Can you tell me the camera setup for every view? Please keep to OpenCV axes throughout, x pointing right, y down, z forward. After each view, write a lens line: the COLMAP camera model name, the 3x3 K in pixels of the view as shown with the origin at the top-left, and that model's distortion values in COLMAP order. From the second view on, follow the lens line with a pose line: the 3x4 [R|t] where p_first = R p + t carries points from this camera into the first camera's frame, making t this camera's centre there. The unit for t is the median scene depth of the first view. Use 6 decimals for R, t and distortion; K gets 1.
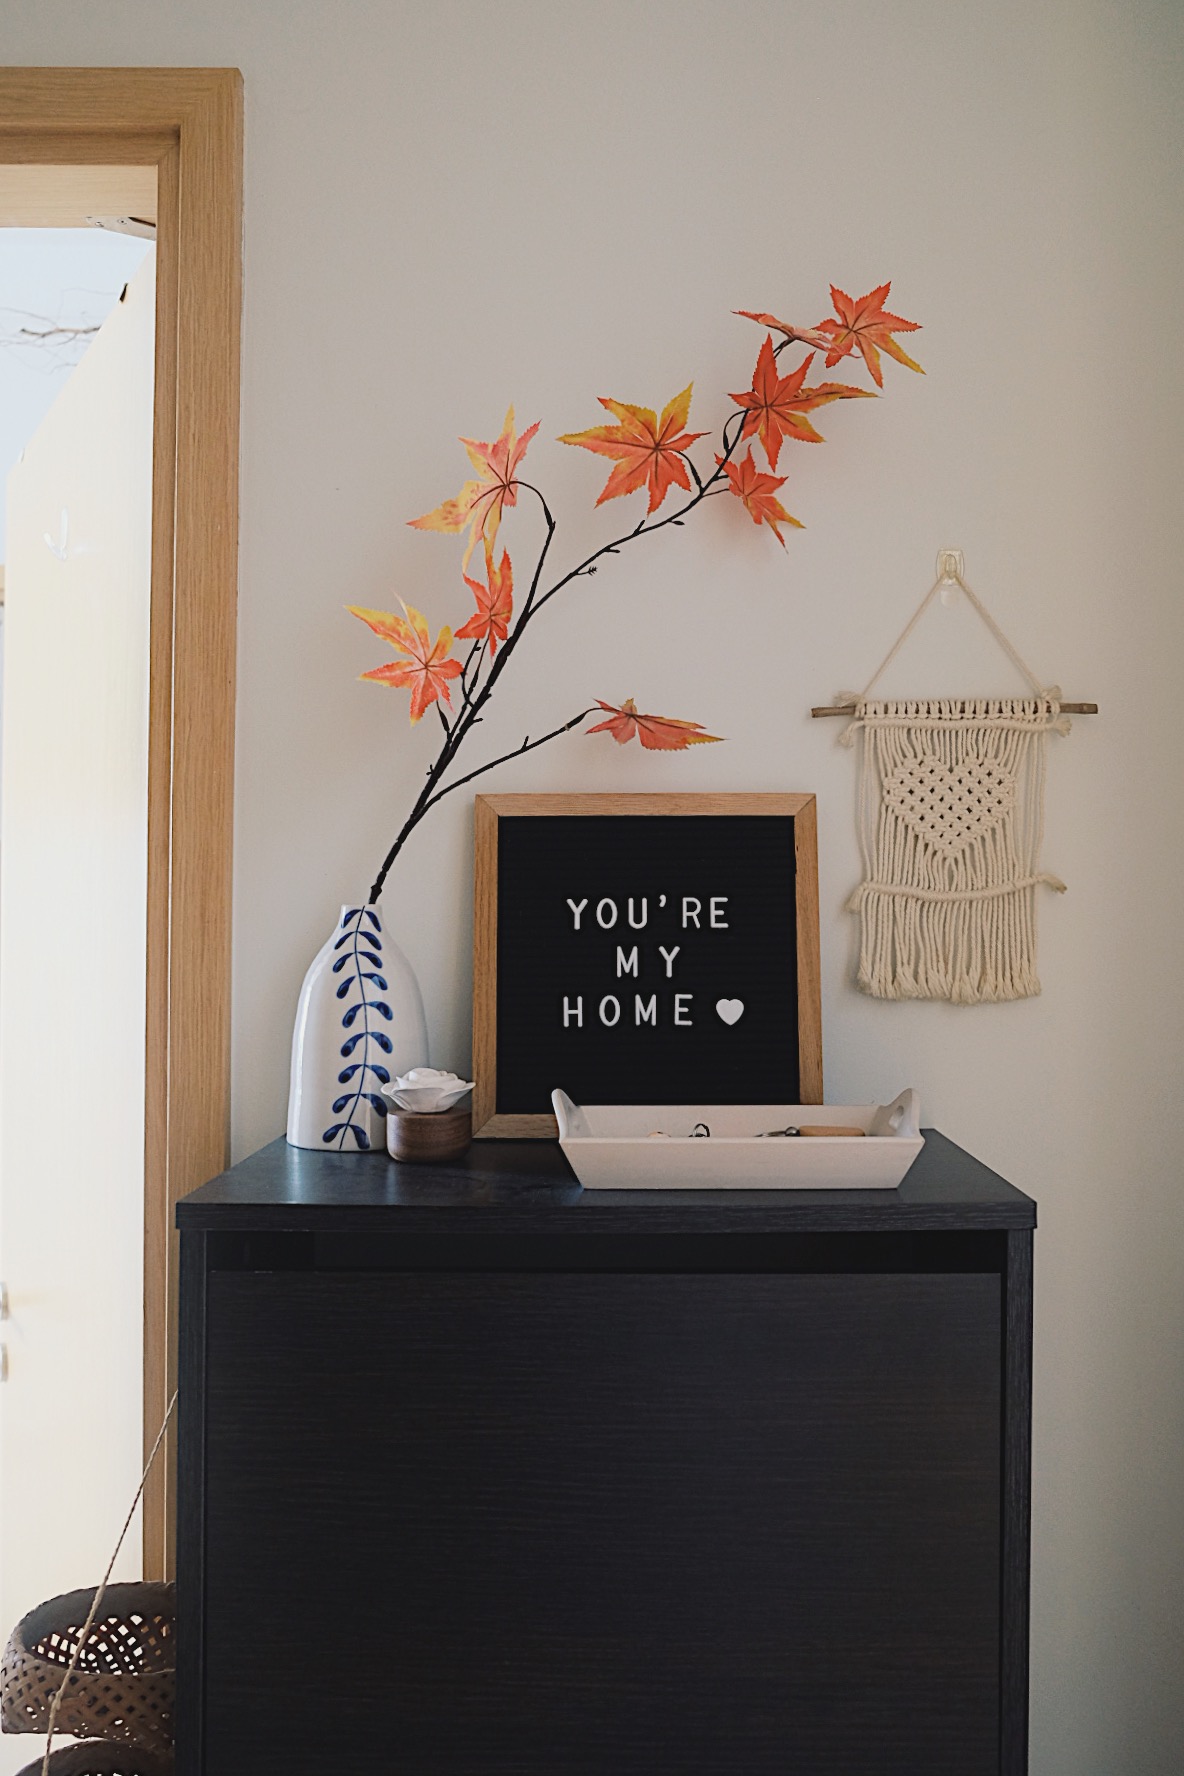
lens RADIAL K [[1375.8, 0, 590.9], [0, 1375.8, 817.0], [0, 0, 1]] dist [-0.044910, 0.006496]
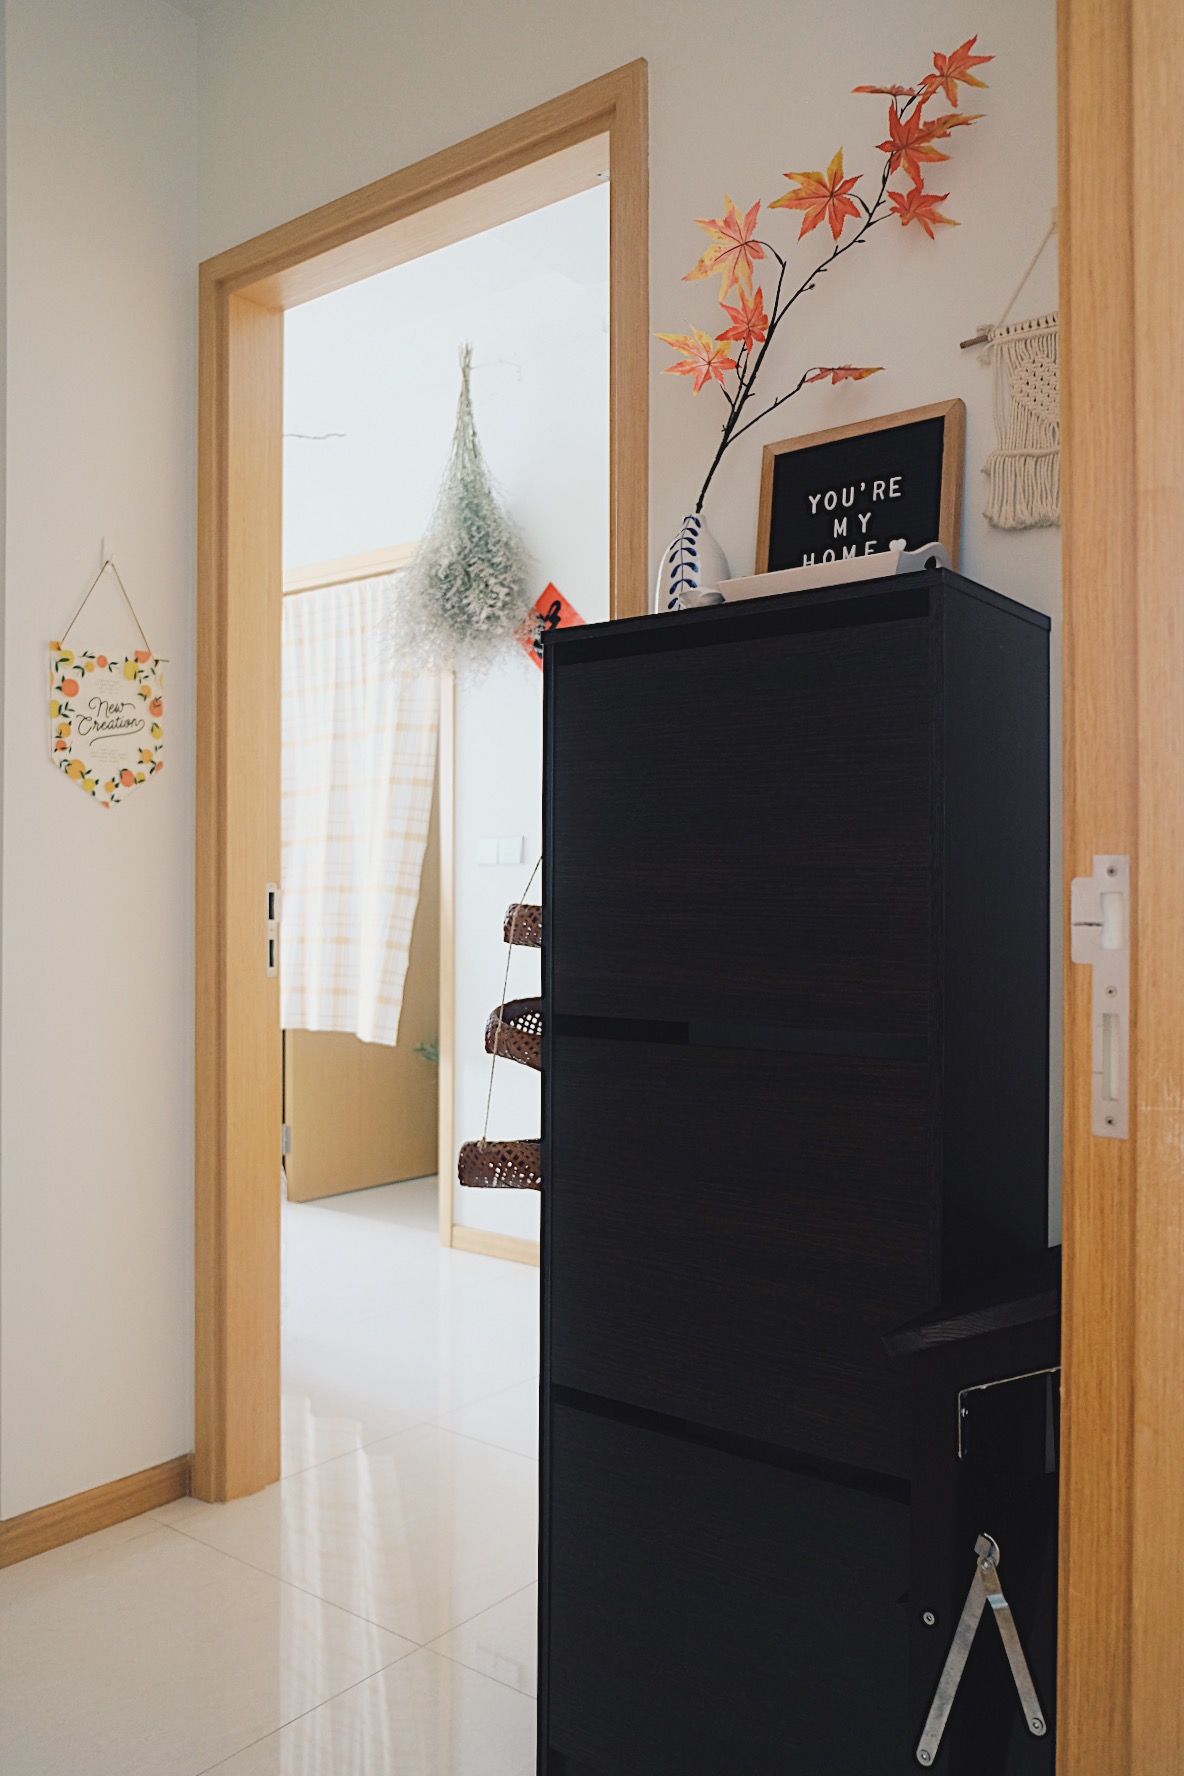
lens RADIAL K [[1361.5, 0, 592.0], [0, 1361.5, 888.0], [0, 0, 1]] dist [-0.042977, 0.004903]
pose [[0.774977, -0.005876, -0.631963, 0.793171], [0.023032, 0.999555, 0.018951, 0.486909], [0.631570, -0.029242, 0.774767, -0.401782]]
